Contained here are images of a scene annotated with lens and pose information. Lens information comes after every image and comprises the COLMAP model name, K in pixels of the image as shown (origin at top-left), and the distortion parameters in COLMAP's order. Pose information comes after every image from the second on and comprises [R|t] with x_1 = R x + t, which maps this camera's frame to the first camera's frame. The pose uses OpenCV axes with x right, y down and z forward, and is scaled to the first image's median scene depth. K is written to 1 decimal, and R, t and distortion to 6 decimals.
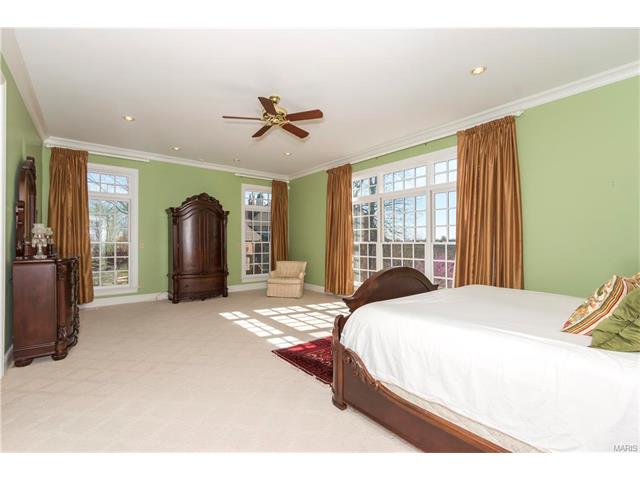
lens RADIAL K [[292.4, 0, 316.4], [0, 292.4, 240.2], [0, 0, 1]] dist [0.003439, -0.000354]
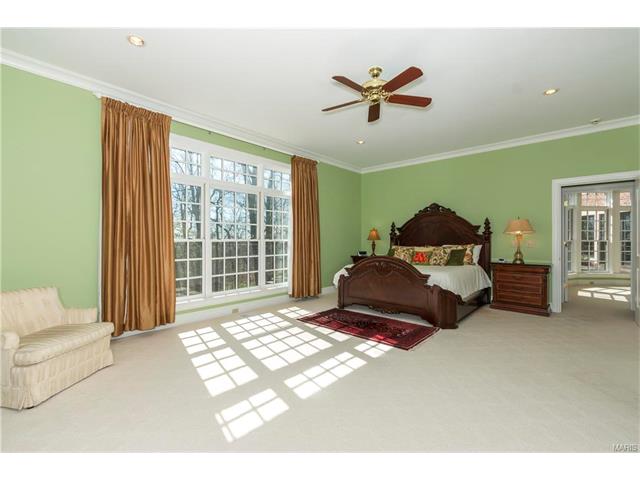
lens RADIAL K [[292.4, 0, 316.4], [0, 292.4, 240.2], [0, 0, 1]] dist [0.003439, -0.000354]
pose [[-0.183710, -0.004075, 0.982972, -0.822736], [-0.011646, 0.999930, 0.001969, 0.005960], [-0.982911, -0.011086, -0.183745, 1.137771]]
